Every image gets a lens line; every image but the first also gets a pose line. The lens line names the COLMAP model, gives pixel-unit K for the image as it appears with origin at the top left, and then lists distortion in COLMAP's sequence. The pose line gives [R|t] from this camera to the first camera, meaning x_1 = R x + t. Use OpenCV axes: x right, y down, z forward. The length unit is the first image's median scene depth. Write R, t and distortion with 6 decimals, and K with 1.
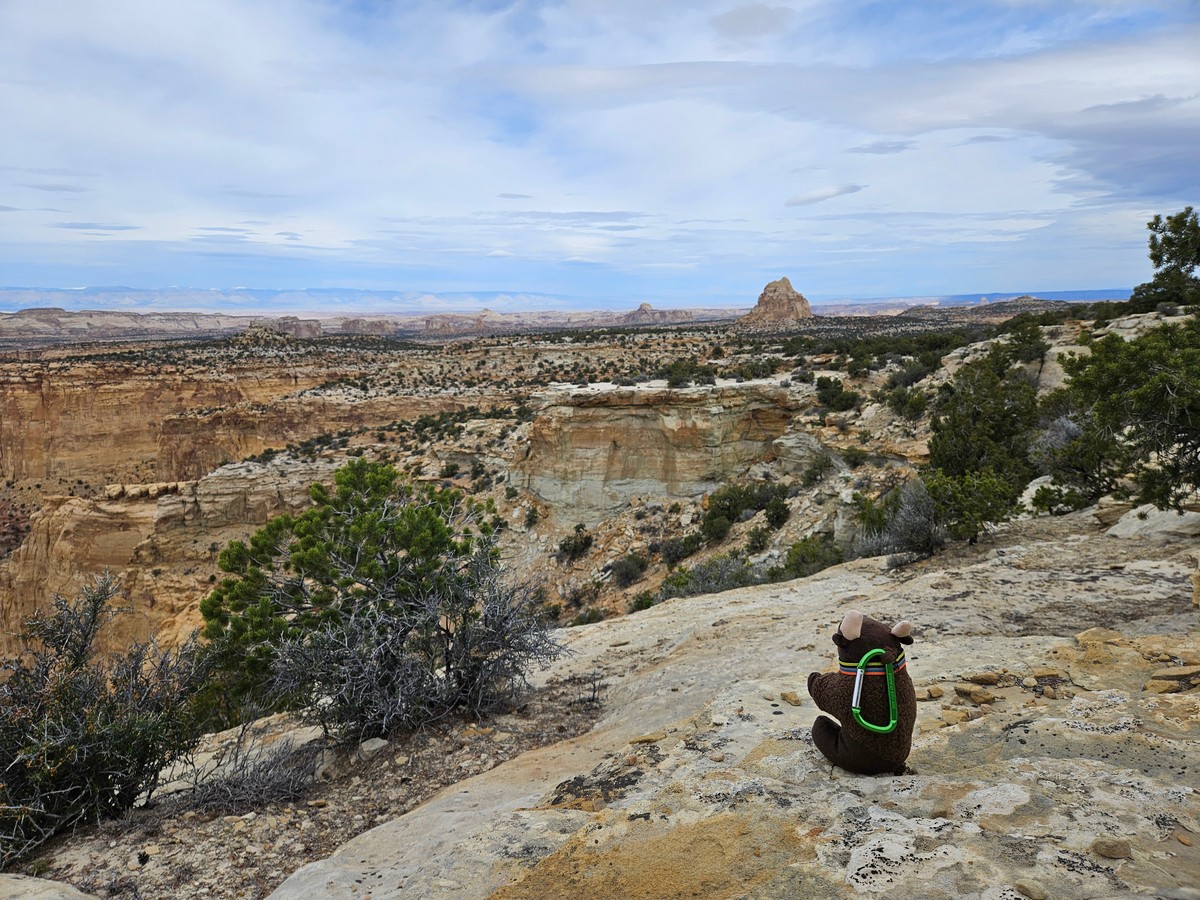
lens RADIAL K [[809.2, 0, 600.0], [0, 809.2, 450.0], [0, 0, 1]] dist [0.074197, -0.082316]
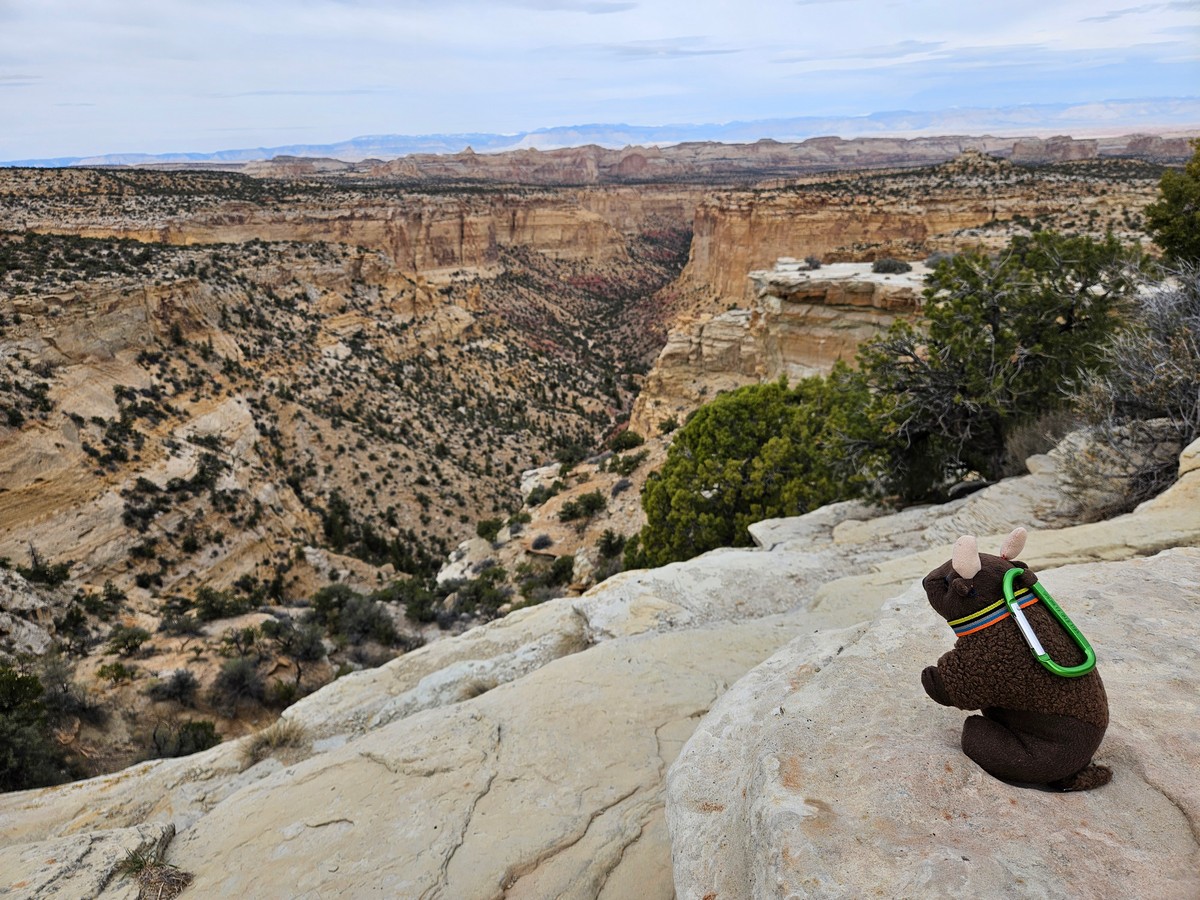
lens RADIAL K [[809.2, 0, 600.0], [0, 809.2, 450.0], [0, 0, 1]] dist [0.074197, -0.082316]
pose [[0.630692, 0.250426, -0.734516, 0.089585], [-0.098029, 0.964628, 0.244709, -0.019164], [0.769817, -0.082332, 0.632932, 0.109271]]
